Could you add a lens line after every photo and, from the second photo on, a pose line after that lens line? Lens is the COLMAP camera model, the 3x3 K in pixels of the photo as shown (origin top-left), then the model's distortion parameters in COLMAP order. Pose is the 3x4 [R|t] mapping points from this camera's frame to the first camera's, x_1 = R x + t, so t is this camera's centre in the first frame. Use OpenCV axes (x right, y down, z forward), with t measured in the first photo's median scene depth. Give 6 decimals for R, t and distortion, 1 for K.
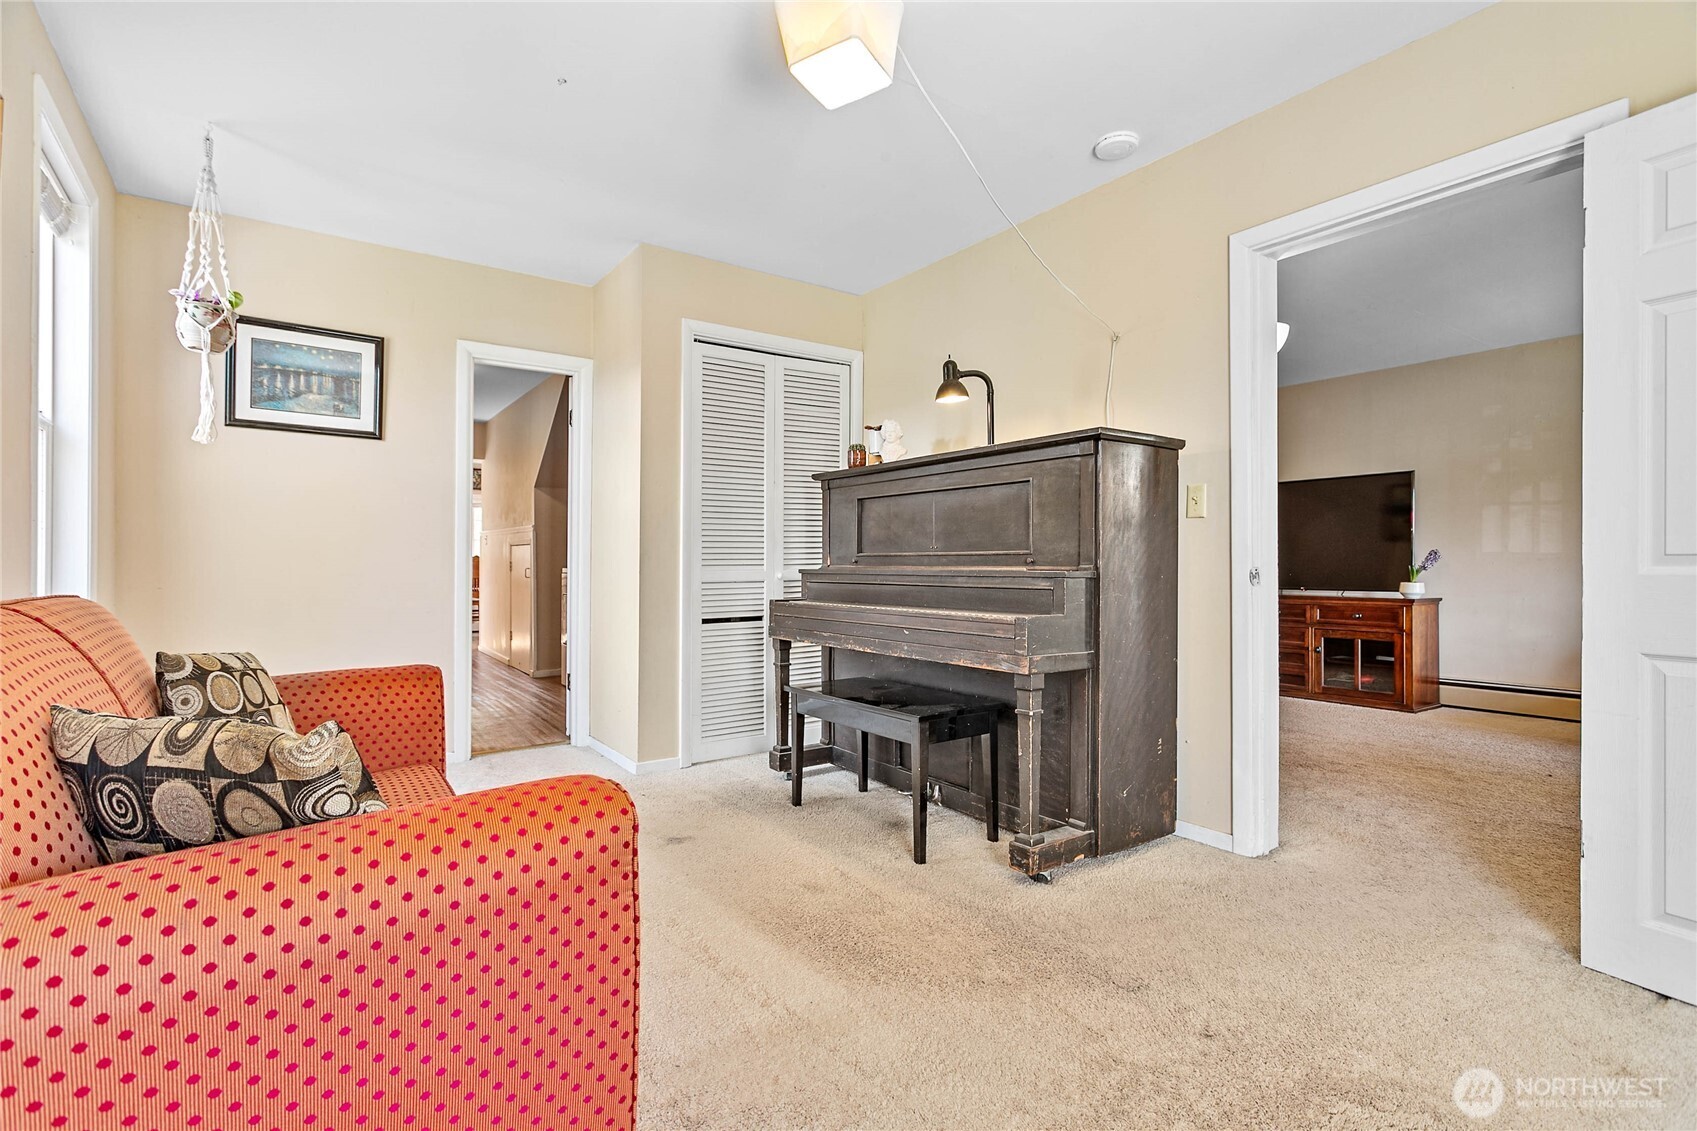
lens RADIAL K [[810.2, 0, 852.0], [0, 810.2, 562.1], [0, 0, 1]] dist [-0.025050, 0.010604]
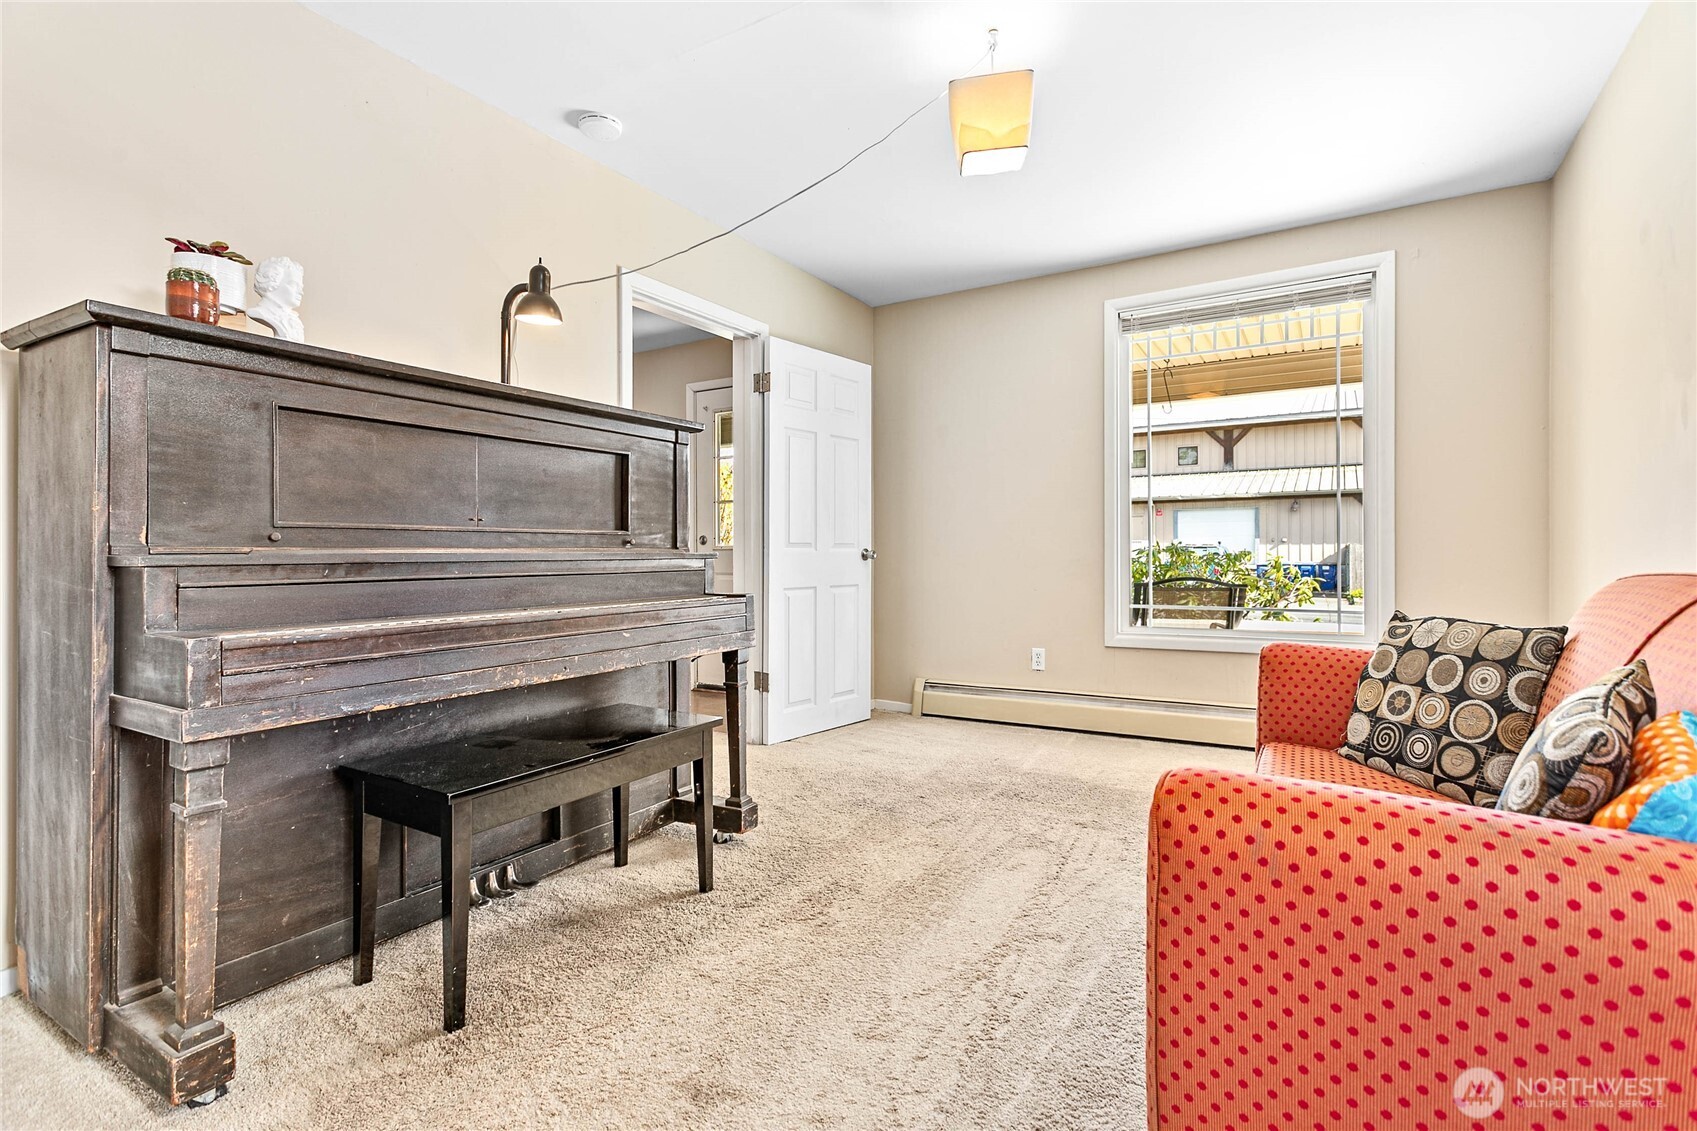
lens RADIAL K [[810.2, 0, 851.2], [0, 810.2, 553.3], [0, 0, 1]] dist [-0.025050, 0.010604]
pose [[-0.412766, -0.007315, 0.910808, -0.628712], [-0.005246, 0.999970, 0.005654, 0.004524], [-0.910822, -0.002444, -0.412792, 1.000109]]
